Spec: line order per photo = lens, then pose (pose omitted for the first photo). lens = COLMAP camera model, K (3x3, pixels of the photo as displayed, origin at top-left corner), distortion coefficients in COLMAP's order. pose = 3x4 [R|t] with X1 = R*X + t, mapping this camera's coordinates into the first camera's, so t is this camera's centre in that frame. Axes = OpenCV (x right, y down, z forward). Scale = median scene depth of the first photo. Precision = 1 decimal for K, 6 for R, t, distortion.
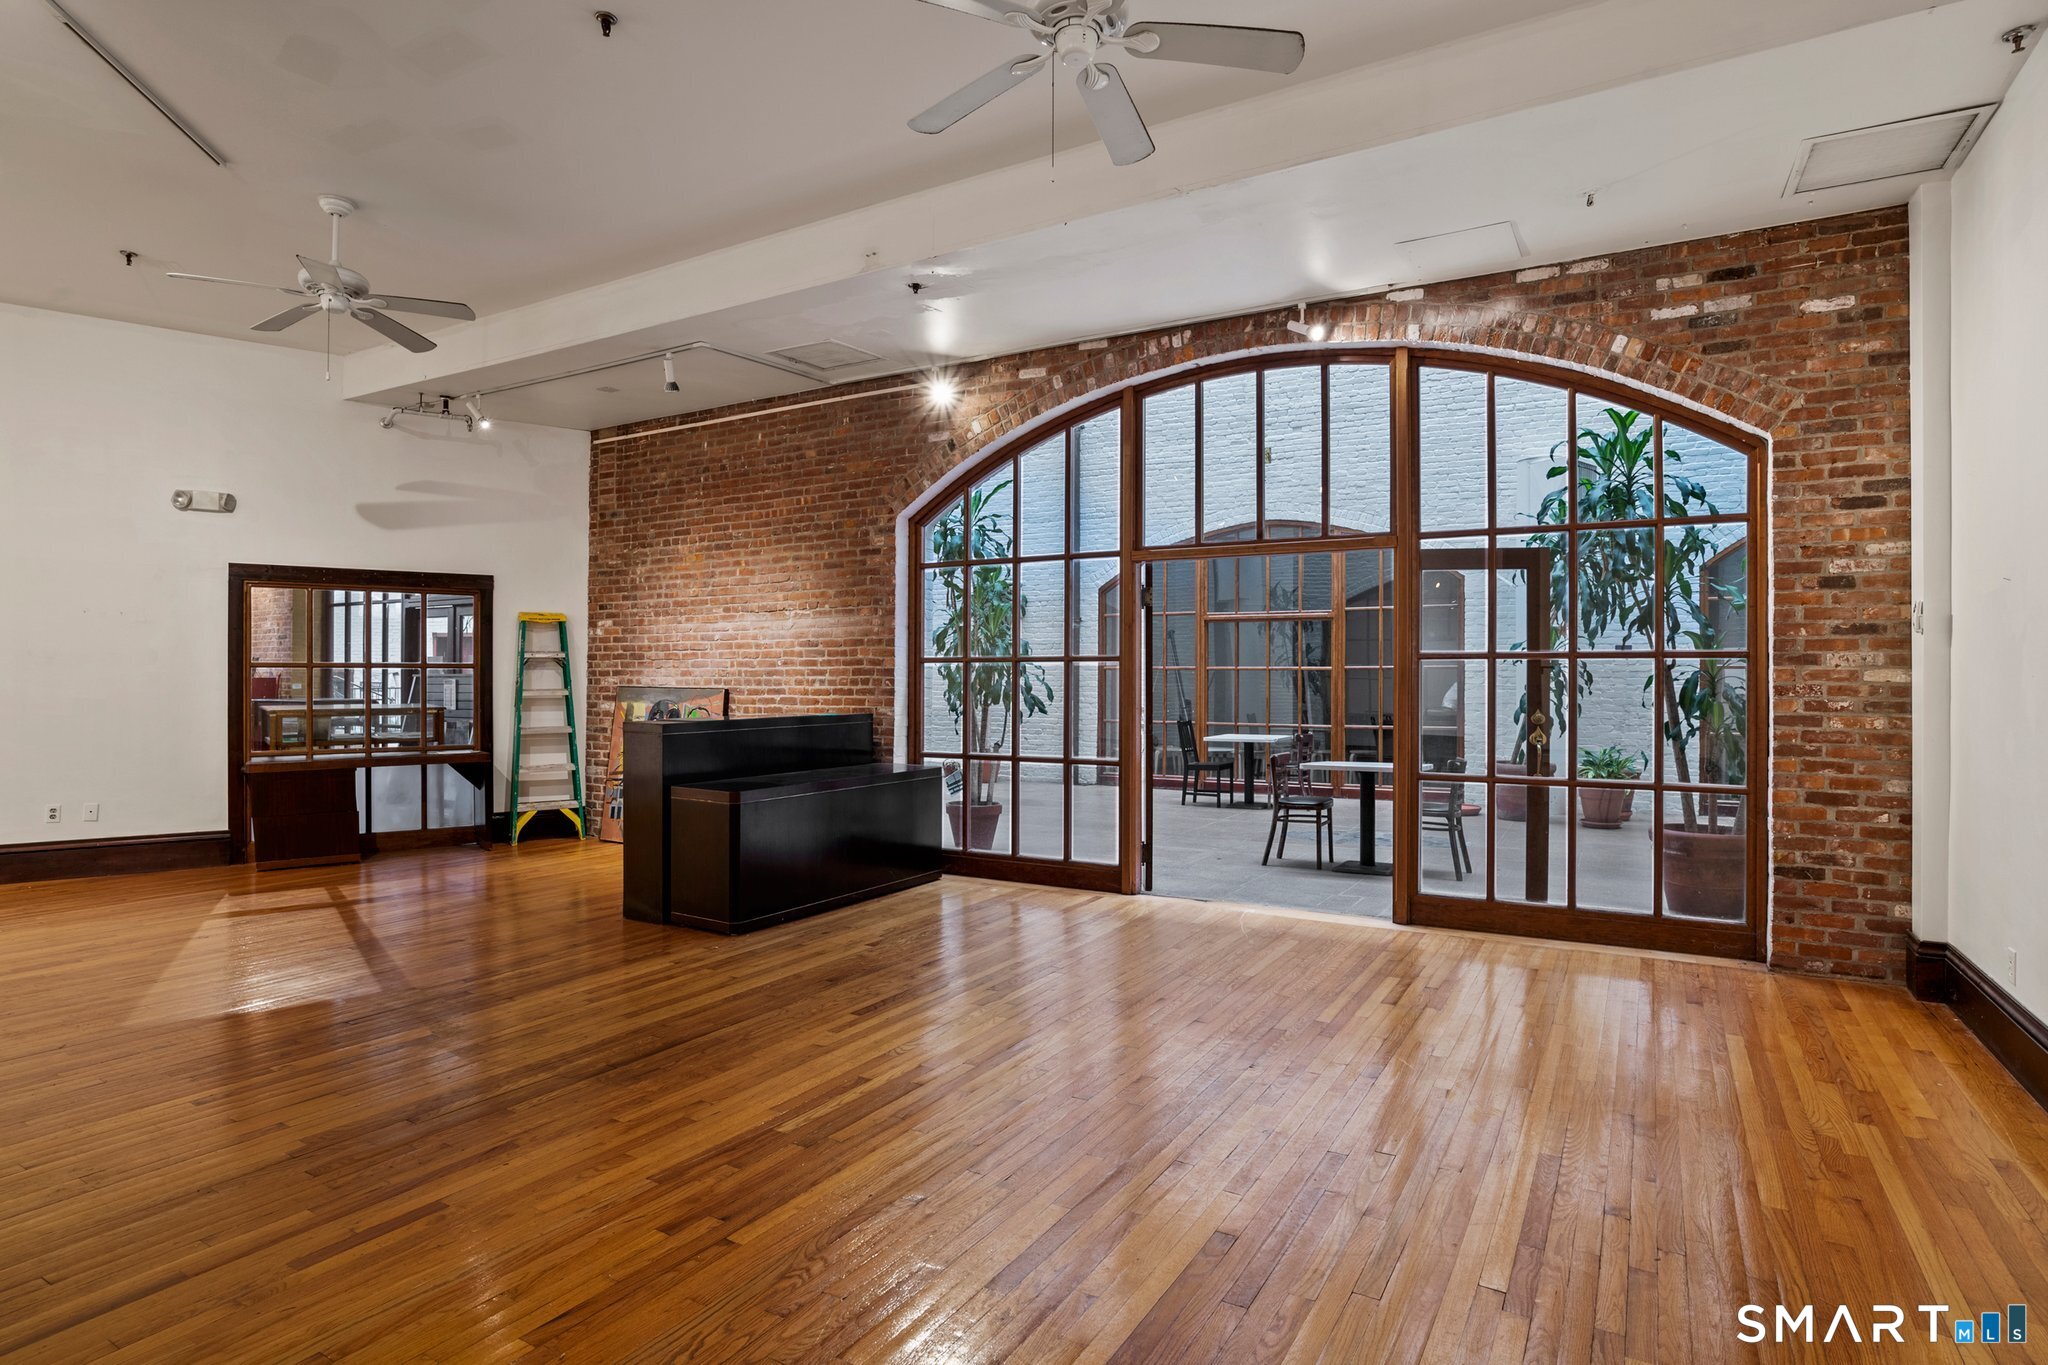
lens RADIAL K [[1047.7, 0, 1024.0], [0, 1047.7, 682.5], [0, 0, 1]] dist [0.000922, 0.000091]
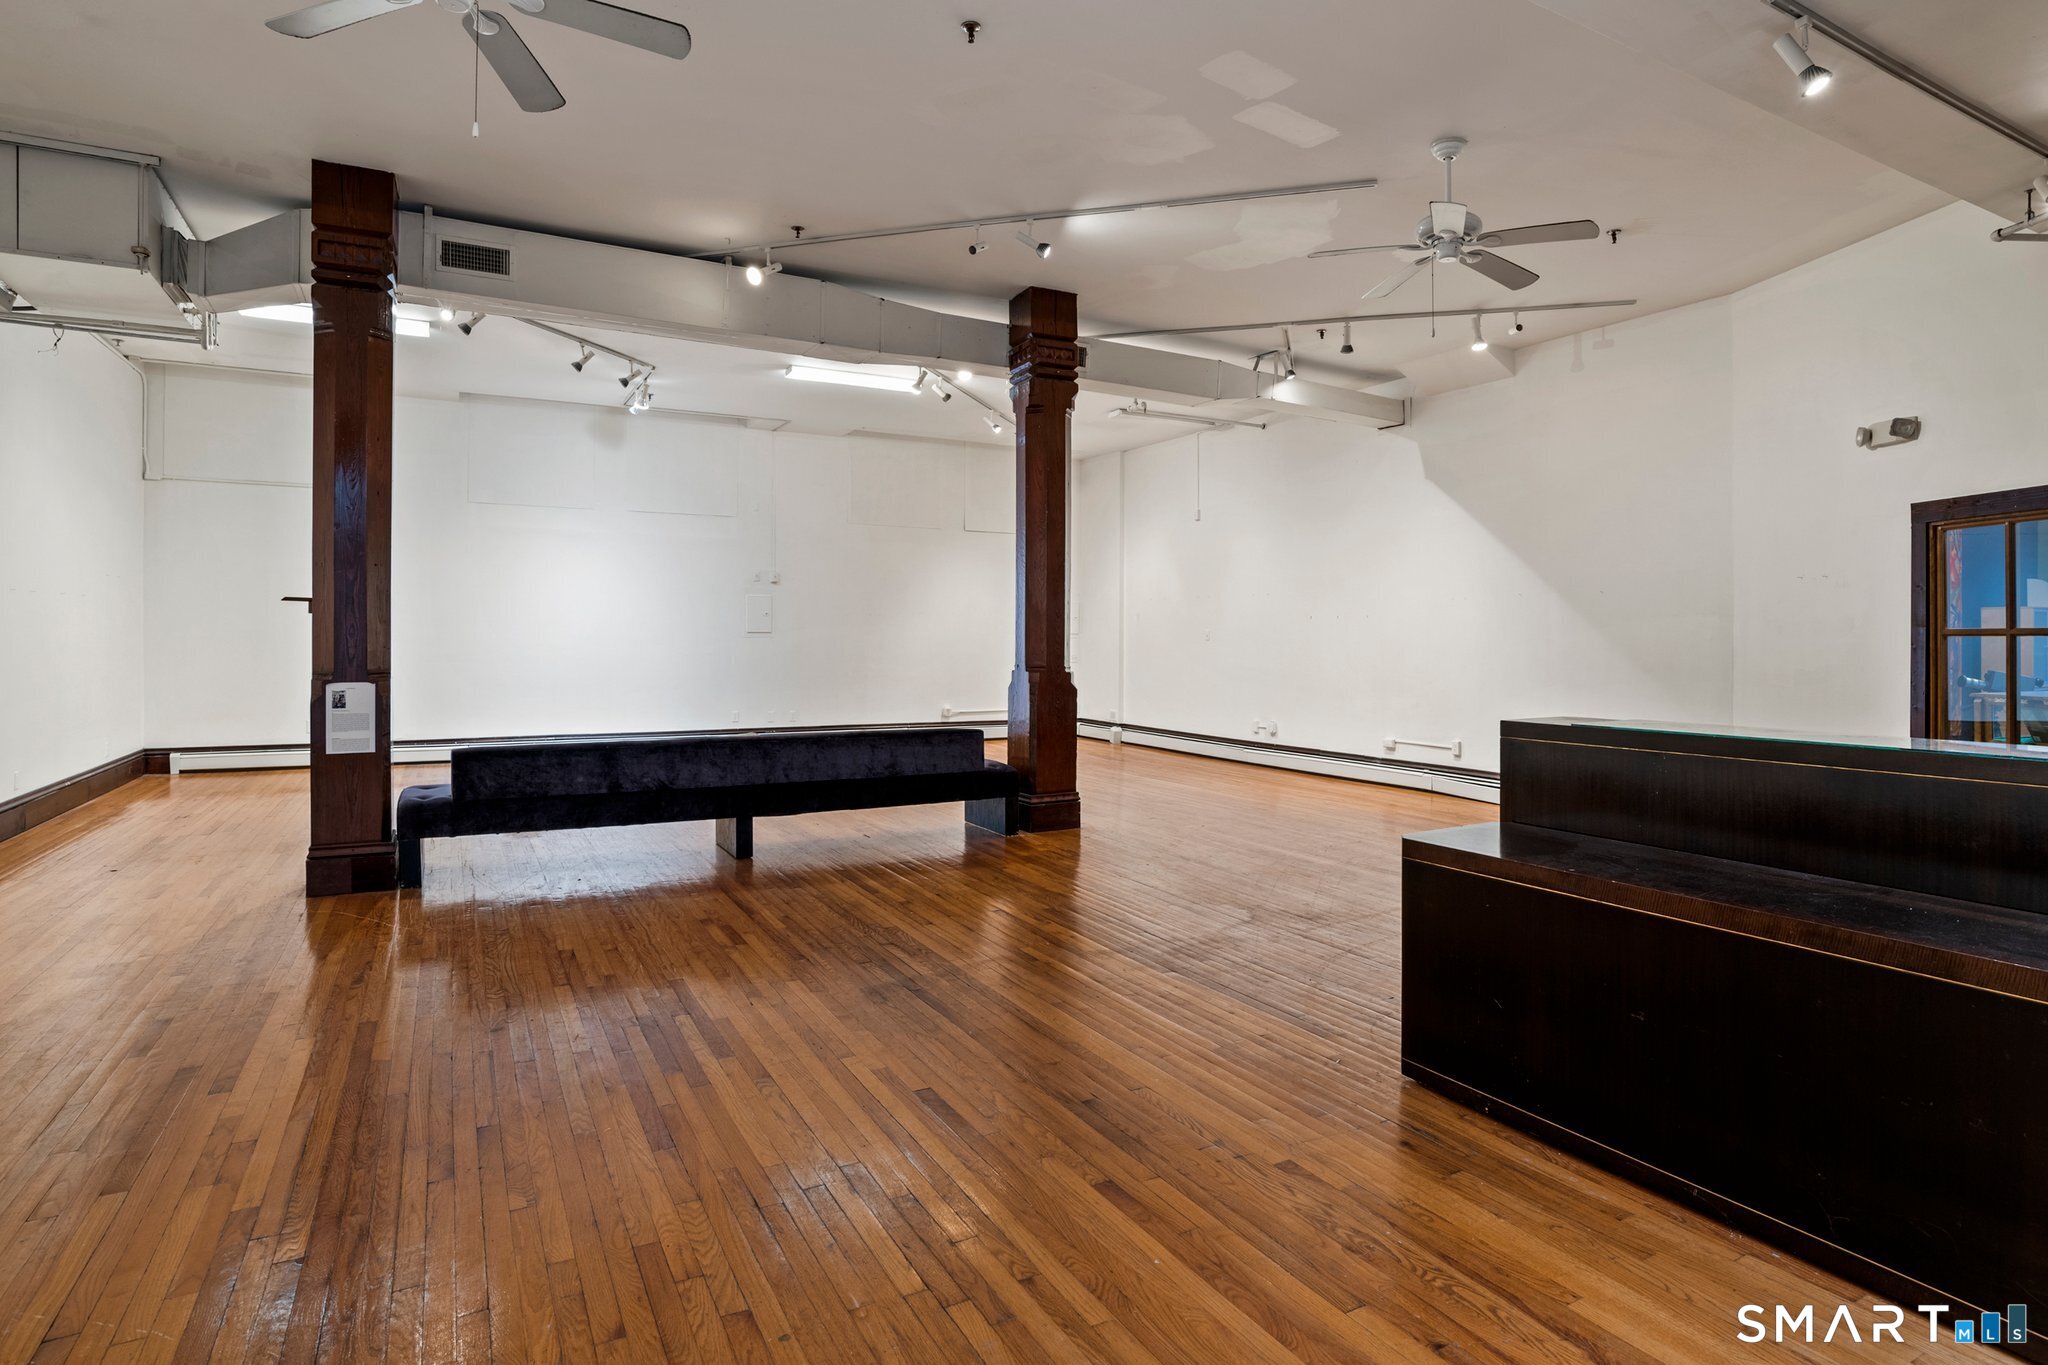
lens RADIAL K [[1047.7, 0, 1024.0], [0, 1047.7, 682.5], [0, 0, 1]] dist [0.000922, 0.000091]
pose [[-0.506650, 0.030162, -0.861624, 0.491095], [-0.000823, 0.999370, 0.035468, -0.015318], [0.862152, 0.018679, -0.506306, 1.535947]]
